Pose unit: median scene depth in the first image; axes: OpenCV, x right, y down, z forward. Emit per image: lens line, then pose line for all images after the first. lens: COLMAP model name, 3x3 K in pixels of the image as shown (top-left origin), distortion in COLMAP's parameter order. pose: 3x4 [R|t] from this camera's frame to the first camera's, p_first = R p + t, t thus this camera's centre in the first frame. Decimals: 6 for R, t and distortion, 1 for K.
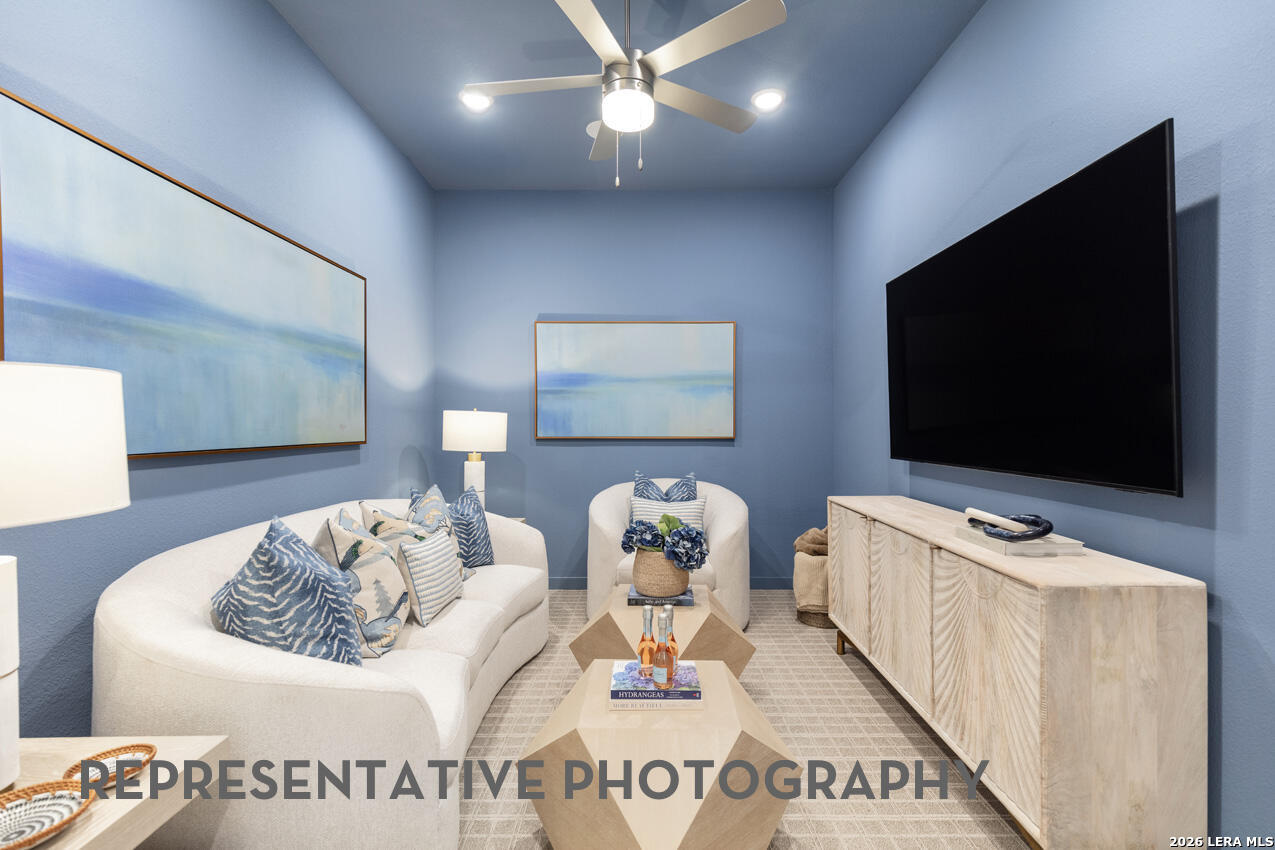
lens RADIAL K [[576.1, 0, 632.1], [0, 576.1, 430.6], [0, 0, 1]] dist [0.008169, -0.000201]
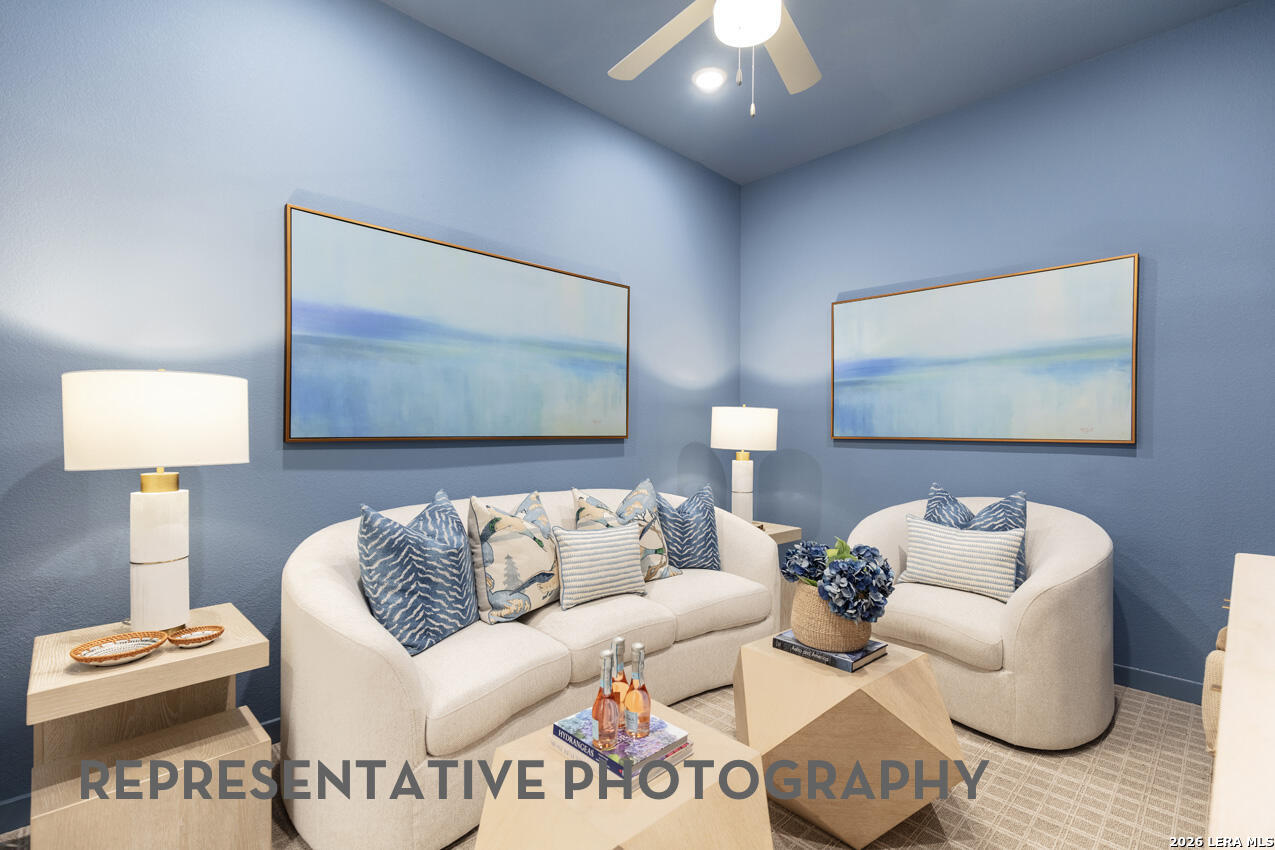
lens RADIAL K [[576.1, 0, 632.1], [0, 576.1, 430.6], [0, 0, 1]] dist [0.008169, -0.000201]
pose [[0.706554, 0.005777, -0.707636, 0.408347], [-0.012587, 0.999911, -0.004405, 0.016796], [0.707548, 0.012020, 0.706564, 0.310425]]
